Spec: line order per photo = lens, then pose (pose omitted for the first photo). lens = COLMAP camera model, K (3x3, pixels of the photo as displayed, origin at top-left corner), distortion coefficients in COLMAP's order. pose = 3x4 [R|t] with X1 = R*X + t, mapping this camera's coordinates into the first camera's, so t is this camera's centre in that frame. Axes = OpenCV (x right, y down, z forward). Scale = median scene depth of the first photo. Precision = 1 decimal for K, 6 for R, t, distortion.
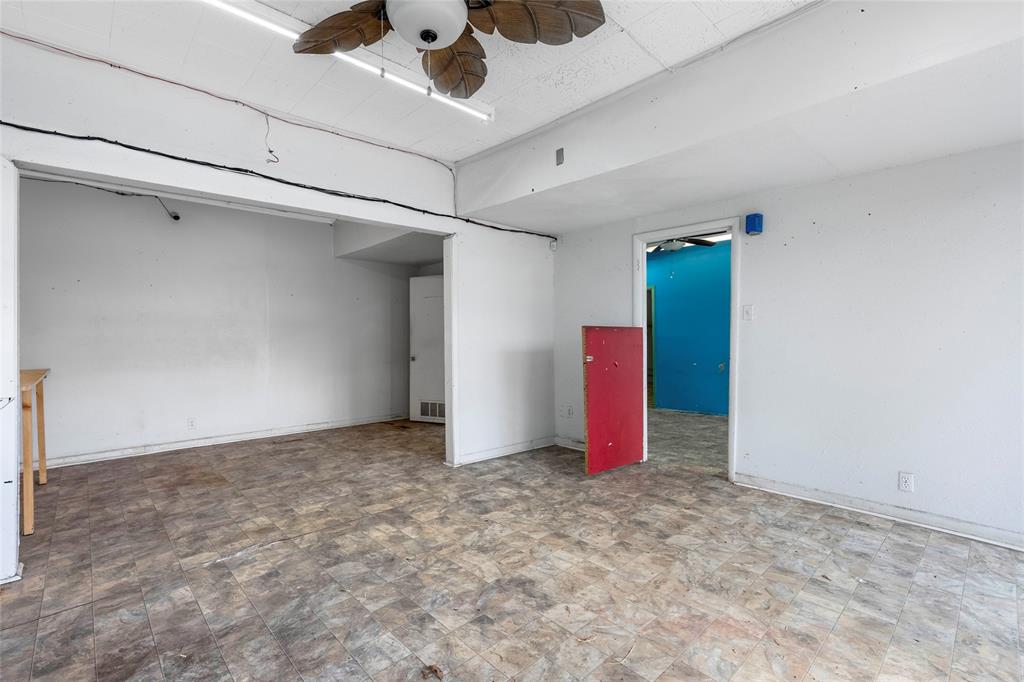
lens RADIAL K [[460.6, 0, 510.0], [0, 460.6, 339.1], [0, 0, 1]] dist [0.003073, -0.000041]
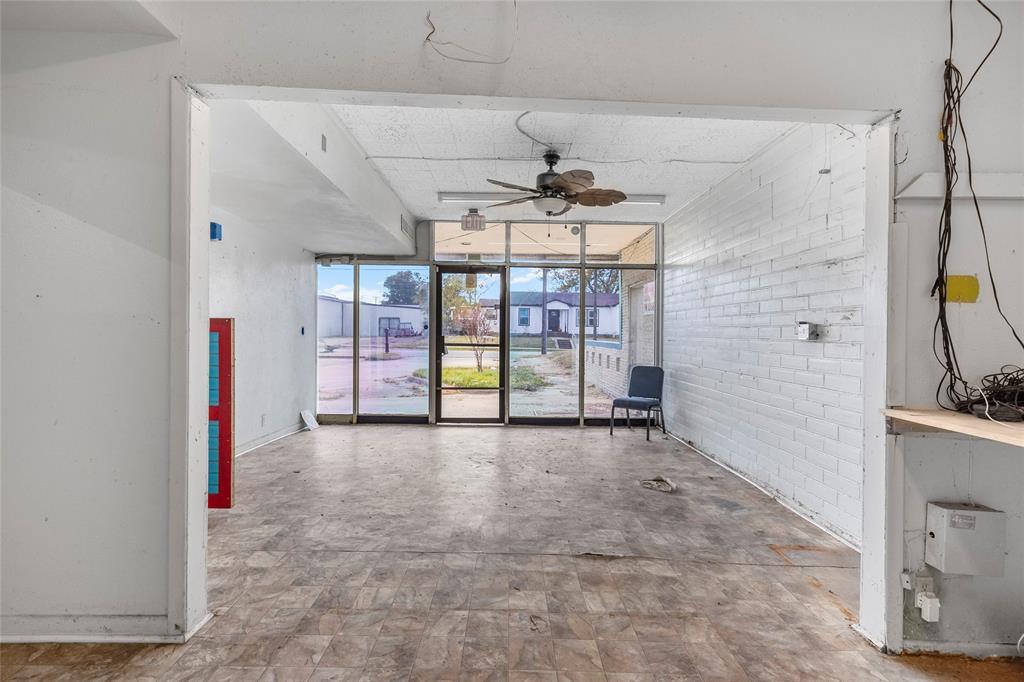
lens RADIAL K [[460.6, 0, 510.0], [0, 460.6, 339.1], [0, 0, 1]] dist [0.003073, -0.000041]
pose [[-0.735143, -0.010922, 0.677825, -0.791549], [-0.009705, 0.999937, 0.005587, -0.003444], [-0.677843, -0.002471, -0.735202, 1.386853]]
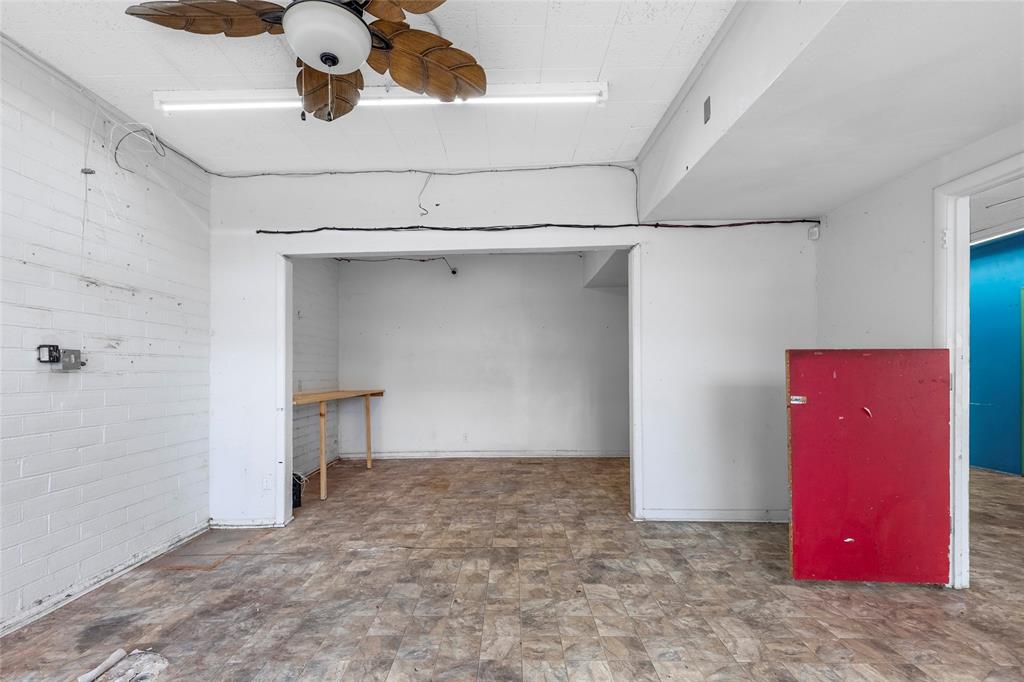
lens RADIAL K [[468.9, 0, 503.1], [0, 468.9, 368.0], [0, 0, 1]] dist [0.007803, -0.000573]
pose [[0.719724, -0.001438, -0.694258, 0.371357], [0.002259, 0.999997, 0.000270, -0.004330], [0.694256, -0.001762, 0.719726, 0.259266]]
